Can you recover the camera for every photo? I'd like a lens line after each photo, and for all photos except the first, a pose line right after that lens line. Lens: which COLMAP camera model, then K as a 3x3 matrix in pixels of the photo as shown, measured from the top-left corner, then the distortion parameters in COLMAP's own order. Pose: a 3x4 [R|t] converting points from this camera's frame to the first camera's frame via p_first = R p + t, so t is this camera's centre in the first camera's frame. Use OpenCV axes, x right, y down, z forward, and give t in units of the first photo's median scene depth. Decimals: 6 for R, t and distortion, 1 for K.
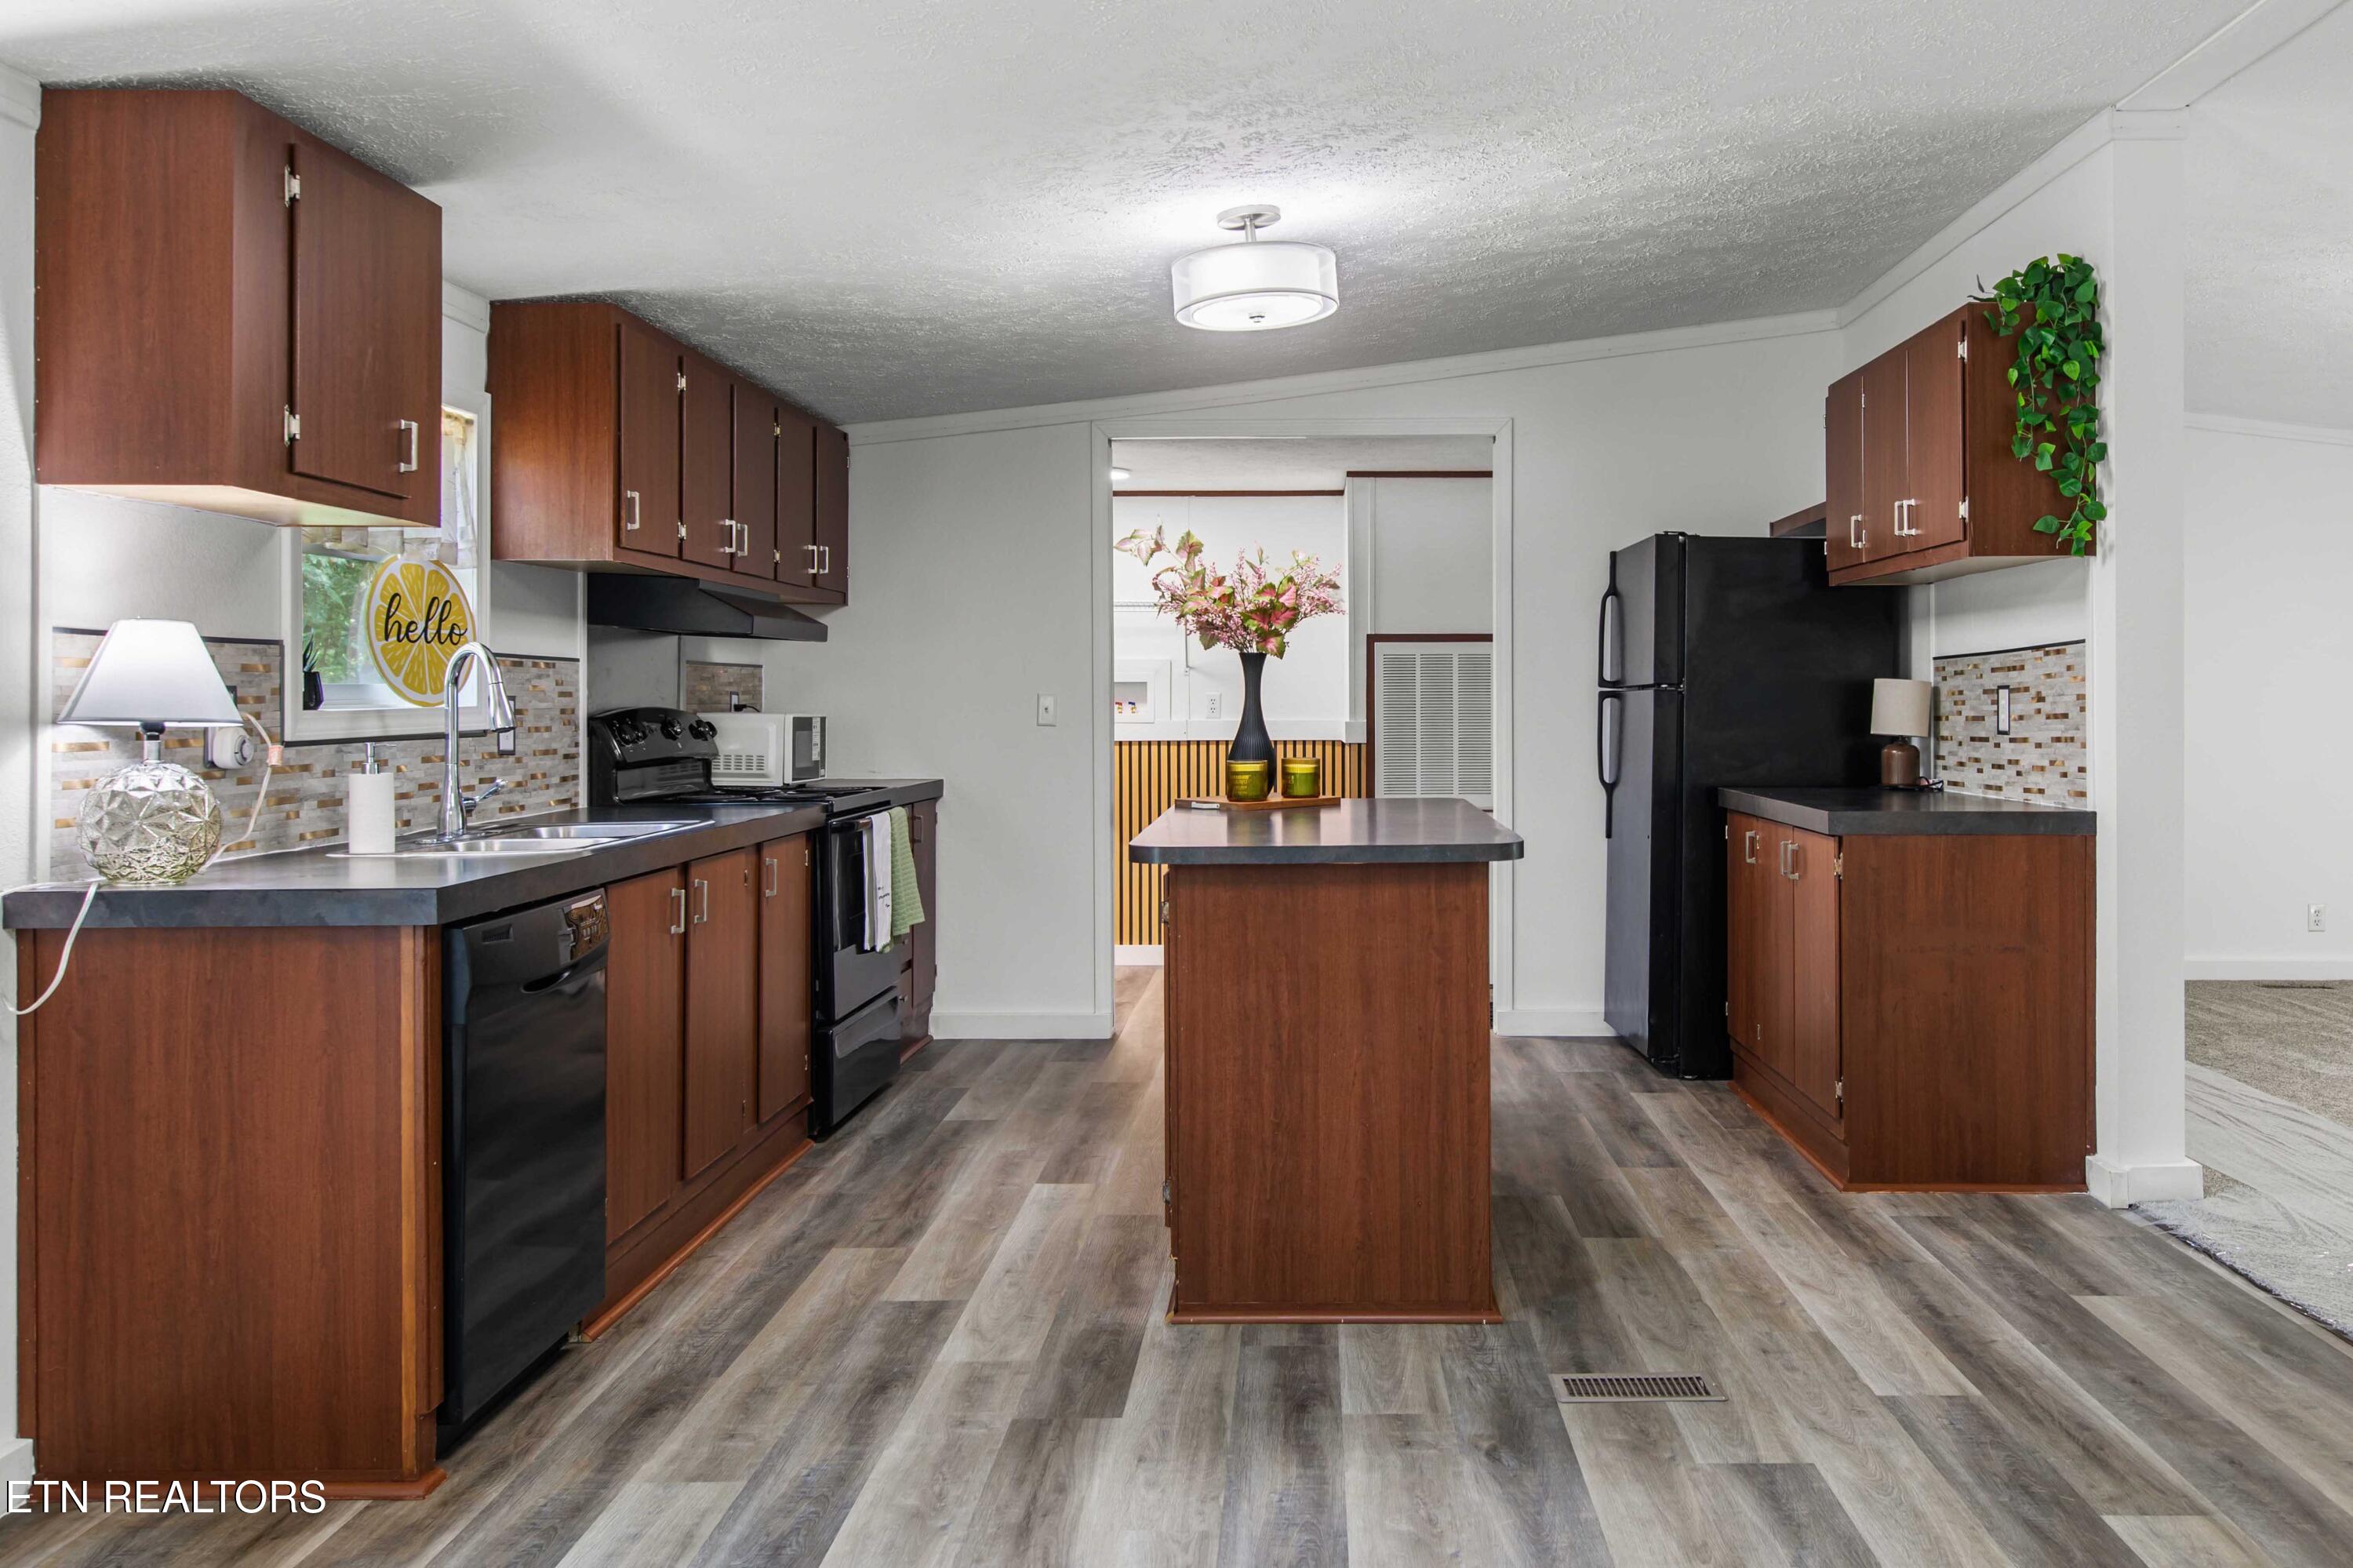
lens RADIAL K [[1868.3, 0, 1303.2], [0, 1868.3, 698.9], [0, 0, 1]] dist [0.009089, -0.001255]
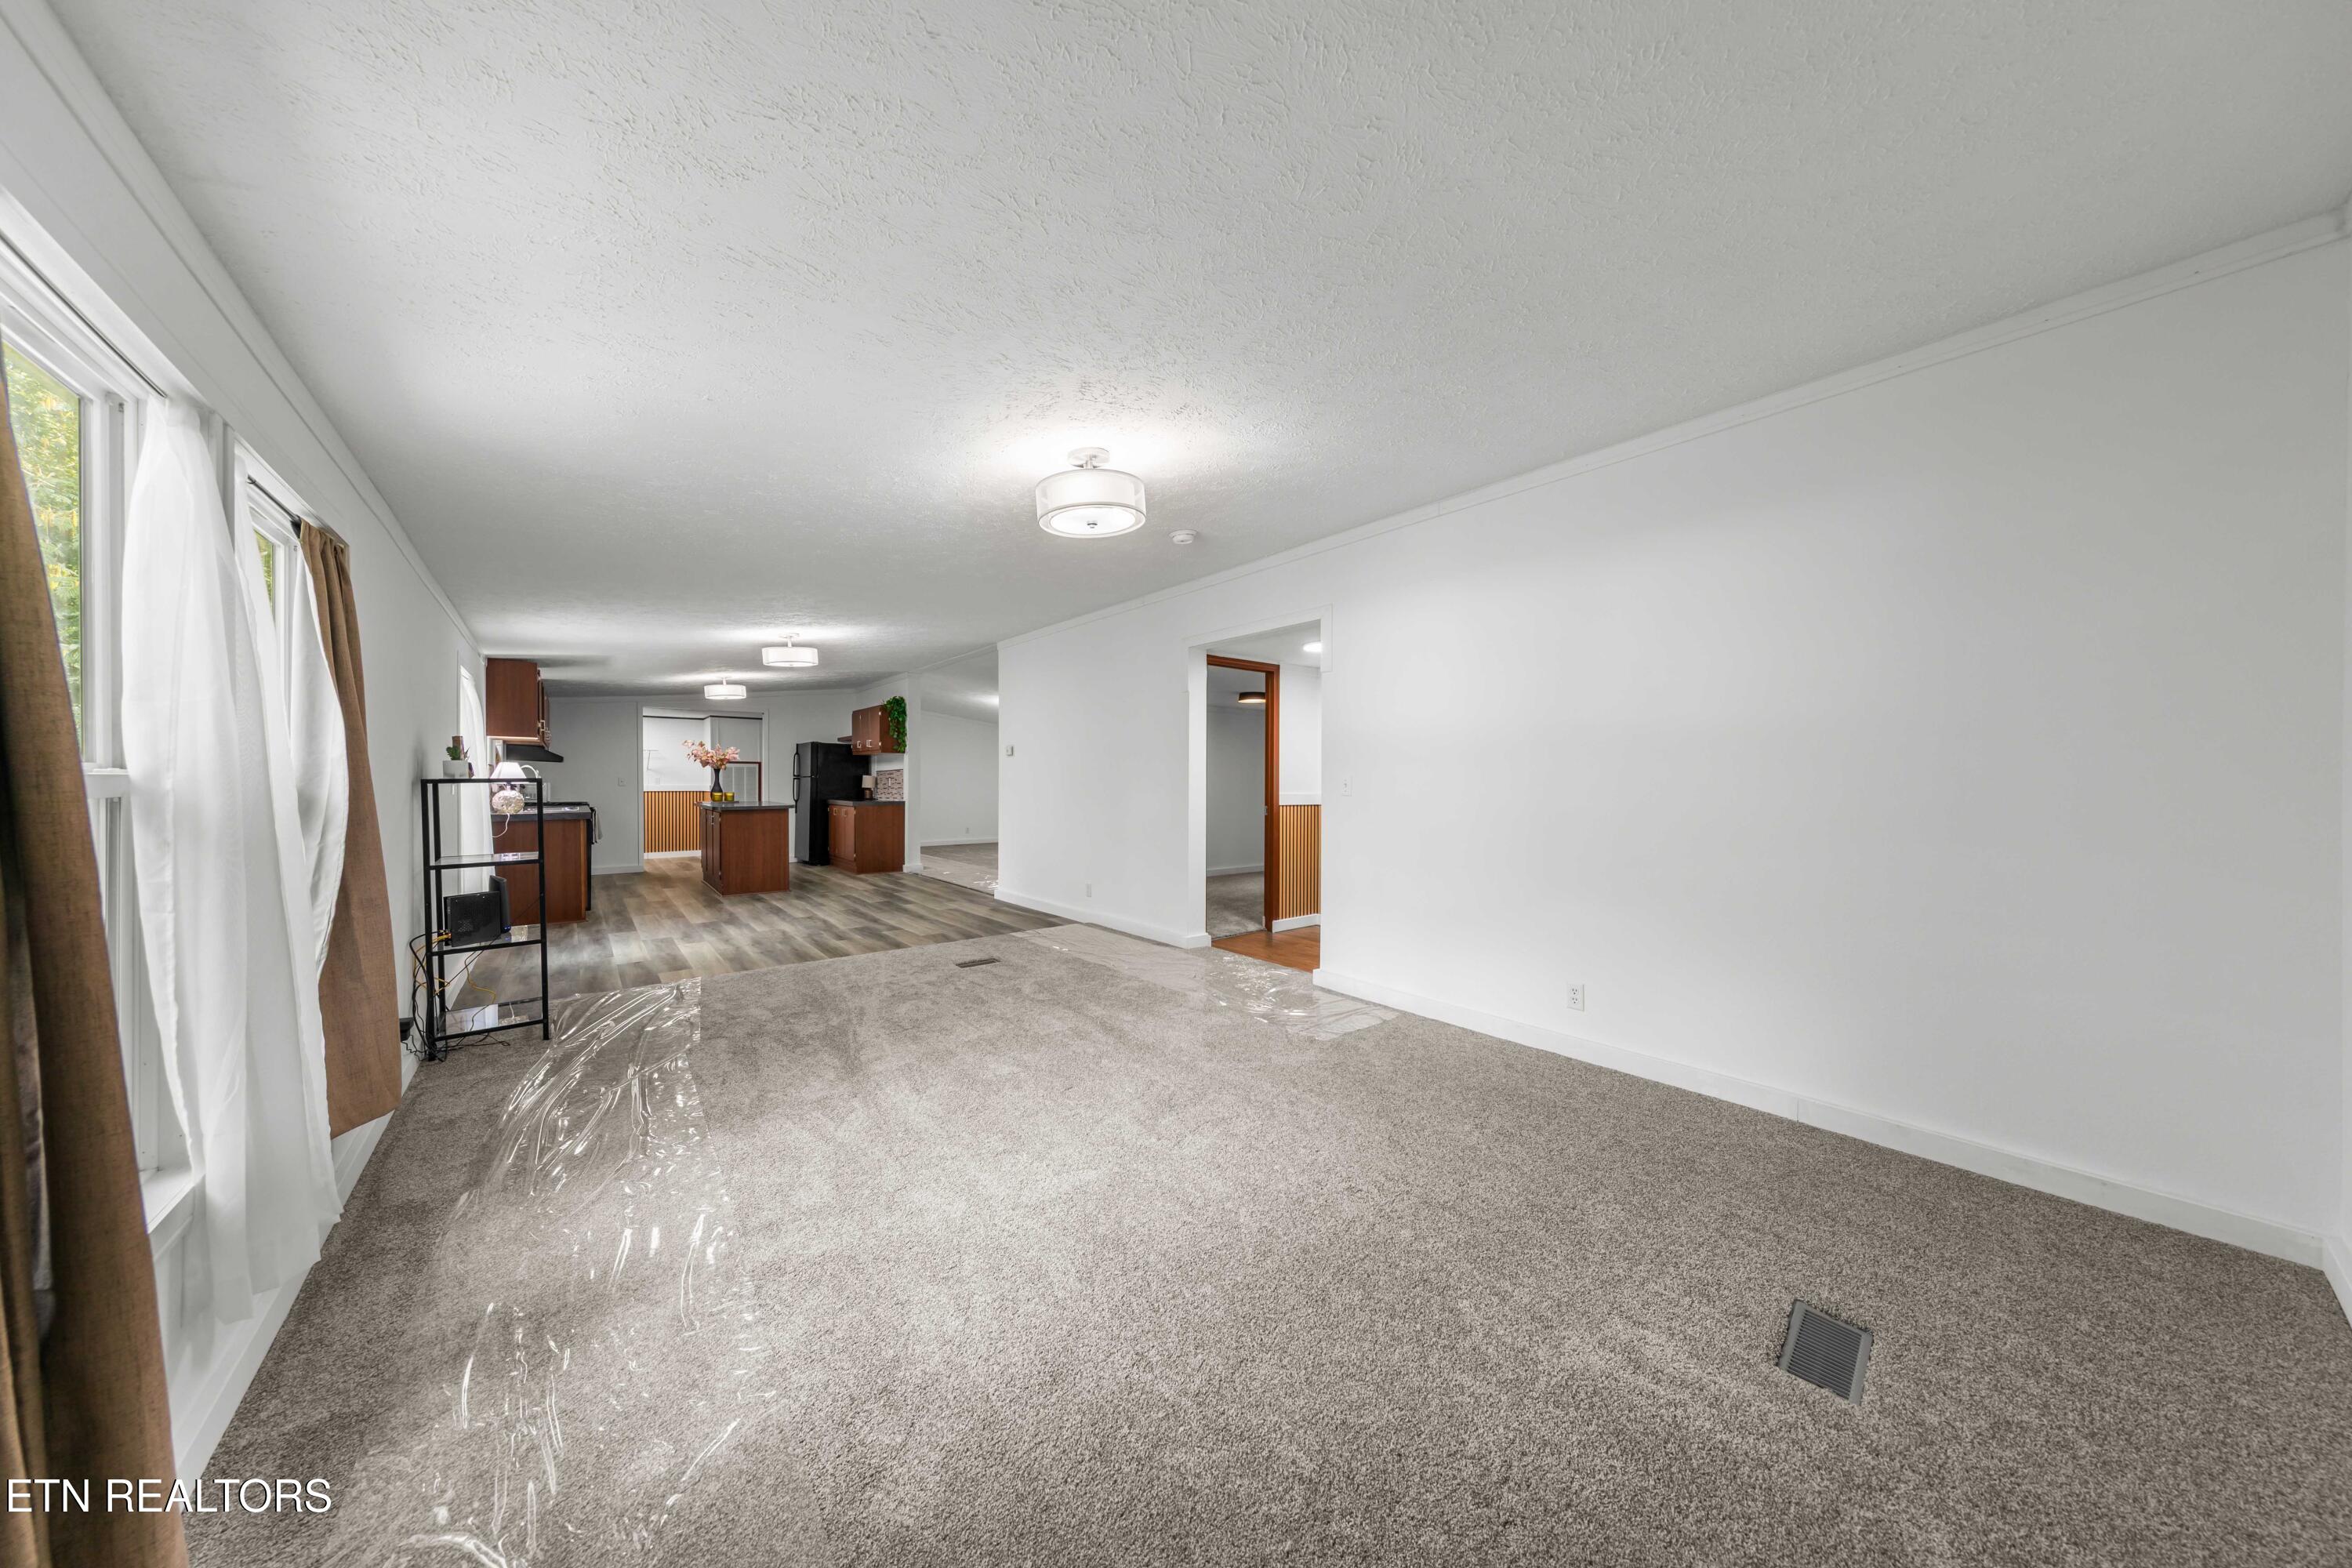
lens RADIAL K [[741.3, 0, 1173.1], [0, 741.3, 787.0], [0, 0, 1]] dist [0.002149, -0.000059]
pose [[0.771844, -0.000309, 0.635812, -0.373330], [-0.005303, 0.999962, 0.006923, 0.001400], [-0.635790, -0.008716, 0.771813, -1.261410]]
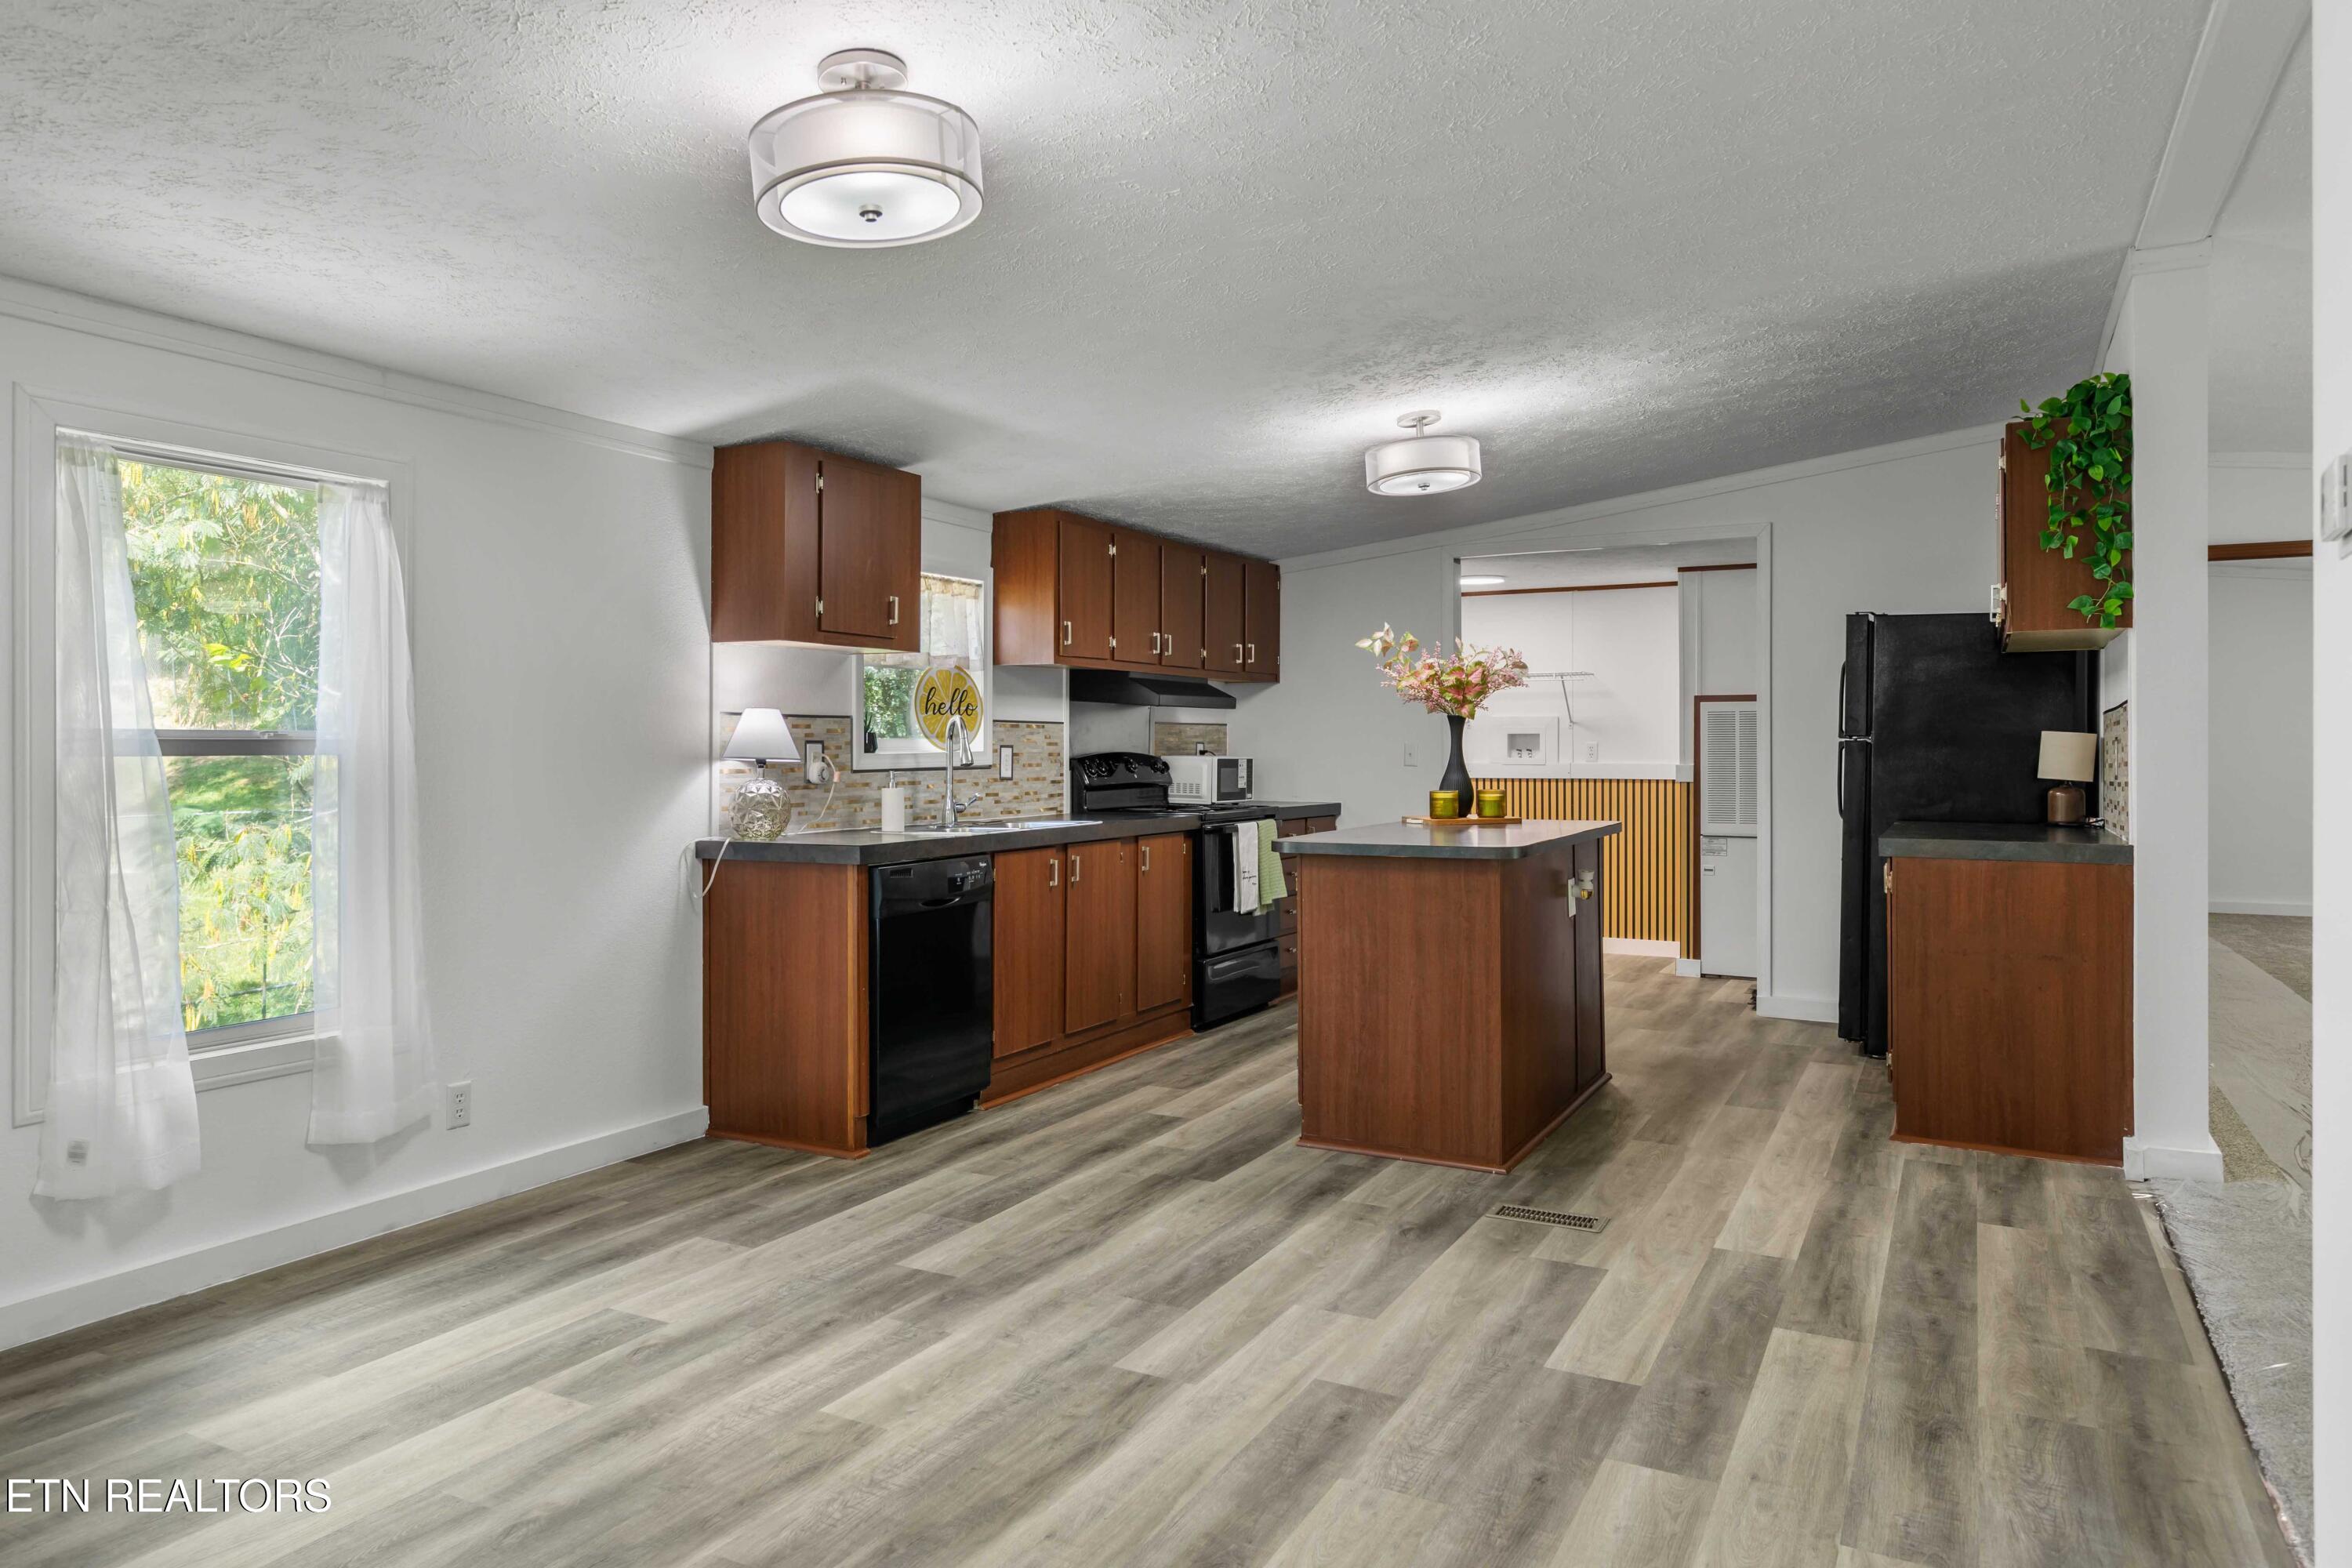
lens RADIAL K [[1512.1, 0, 1110.4], [0, 1512.1, 746.6], [0, 0, 1]] dist [0.009937, -0.006703]
pose [[0.871255, 0.001537, -0.490827, 0.371465], [-0.000819, 0.999998, 0.001677, -0.003077], [0.490829, -0.001059, 0.871255, -0.164492]]
